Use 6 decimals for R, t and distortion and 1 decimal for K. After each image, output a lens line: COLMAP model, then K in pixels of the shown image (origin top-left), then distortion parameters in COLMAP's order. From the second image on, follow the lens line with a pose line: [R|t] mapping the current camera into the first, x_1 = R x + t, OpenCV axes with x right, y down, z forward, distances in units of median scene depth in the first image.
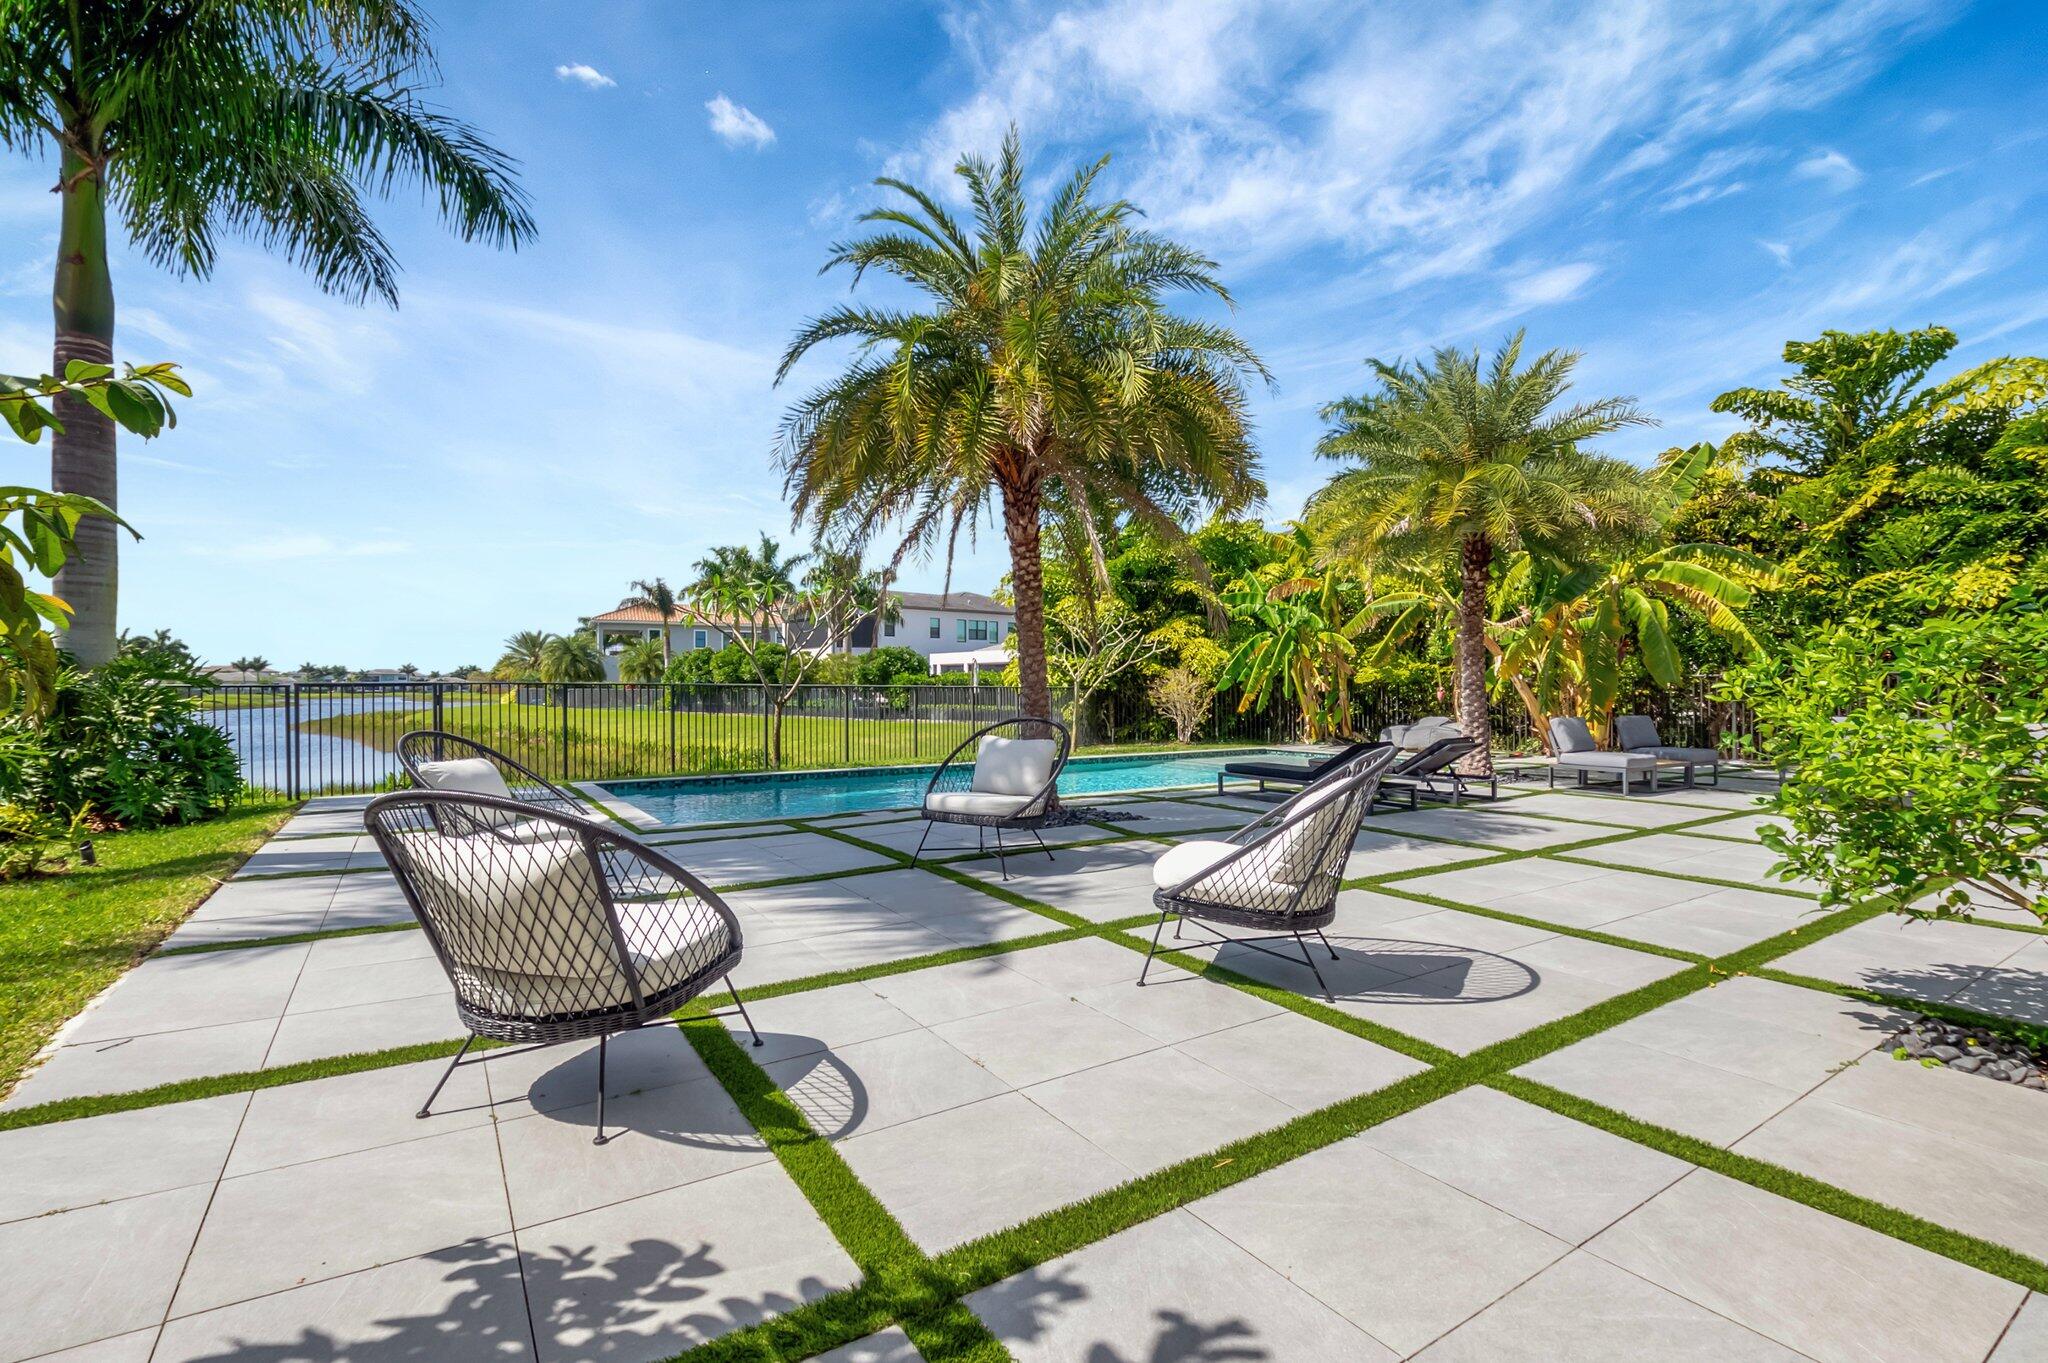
lens RADIAL K [[927.3, 0, 1024.0], [0, 927.3, 681.5], [0, 0, 1]] dist [-0.004843, -0.000390]
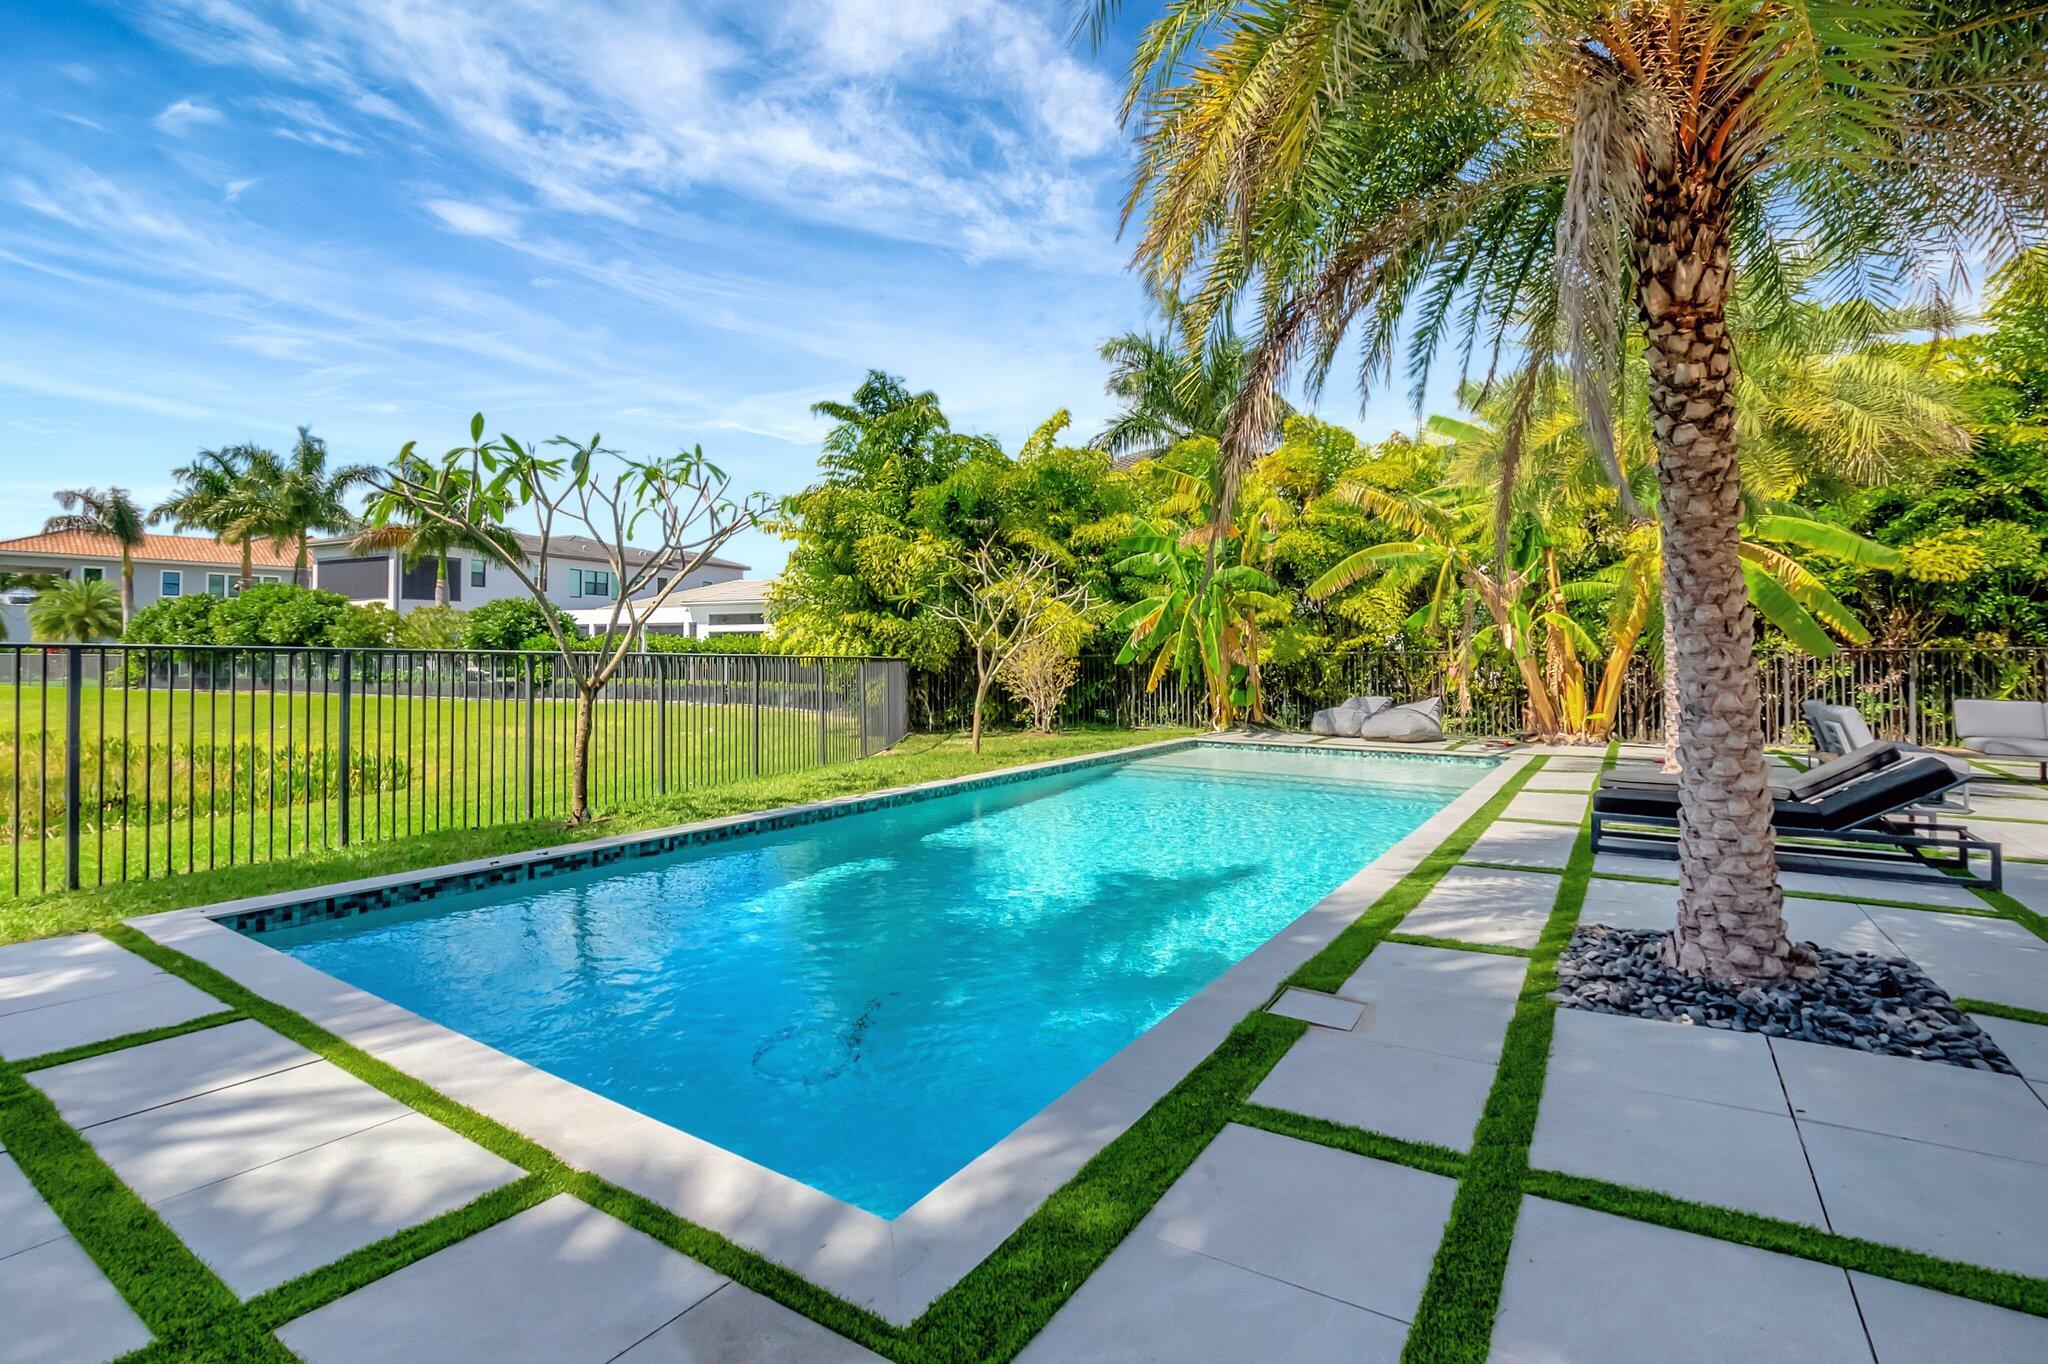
lens RADIAL K [[983.0, 0, 1051.3], [0, 983.0, 642.8], [0, 0, 1]] dist [0.000178, -0.021769]
pose [[0.915235, 0.015239, 0.402632, -0.053925], [-0.011405, 0.999864, -0.011918, 0.001091], [-0.402759, 0.006315, 0.915284, 0.090380]]
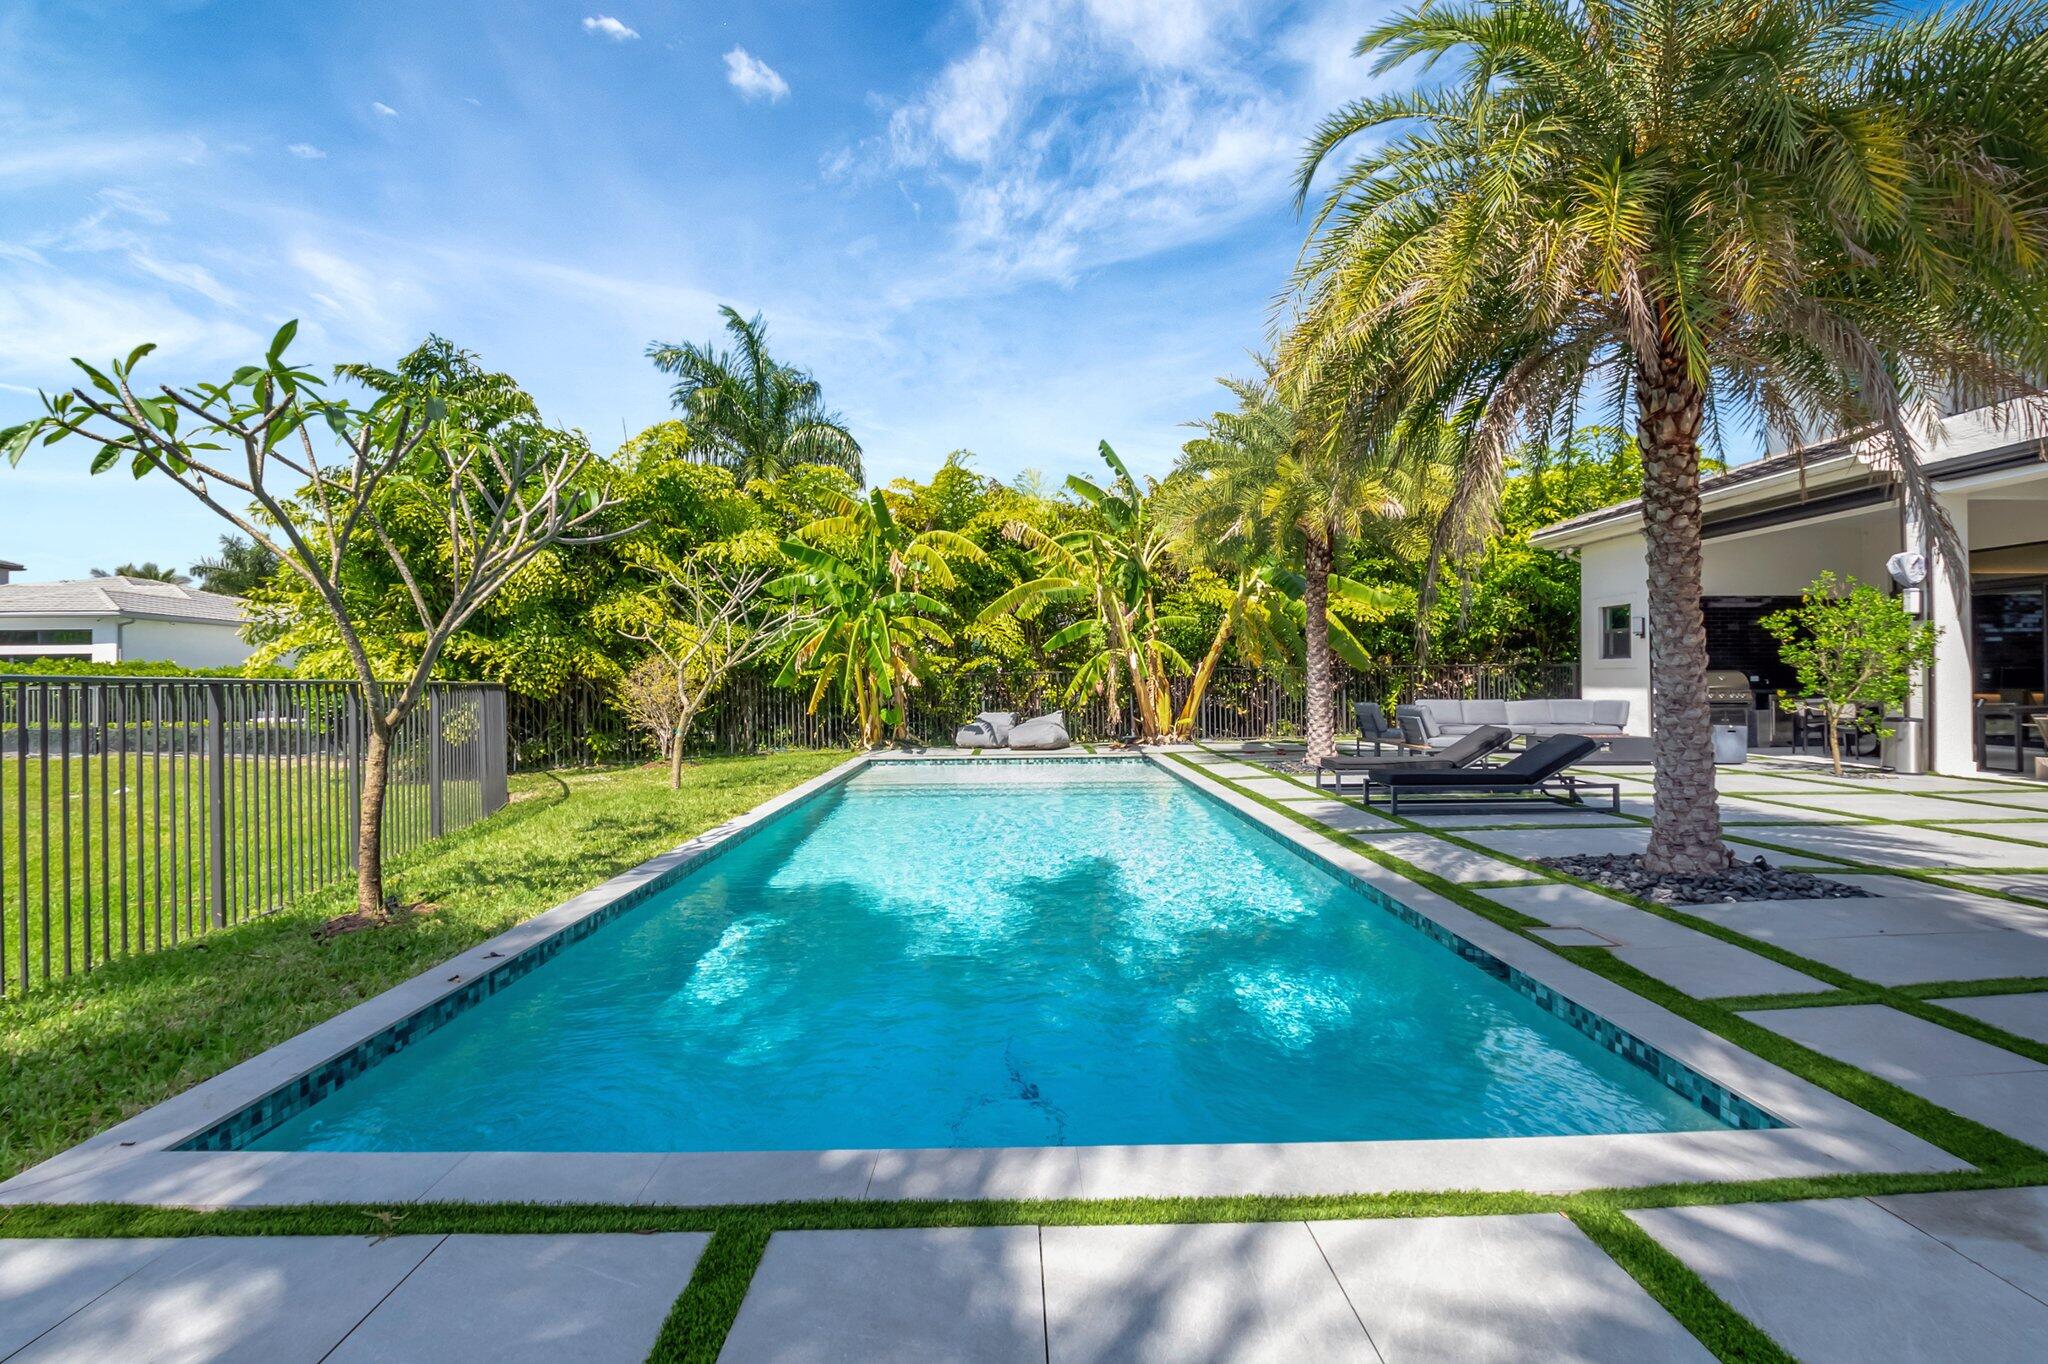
lens RADIAL K [[932.7, 0, 1022.3], [0, 932.7, 672.9], [0, 0, 1]] dist [0.000835, -0.016910]
pose [[0.528608, 0.005699, 0.848847, -0.098482], [0.002075, 0.999966, -0.008005, 0.001809], [-0.848863, 0.005993, 0.528578, 0.134045]]
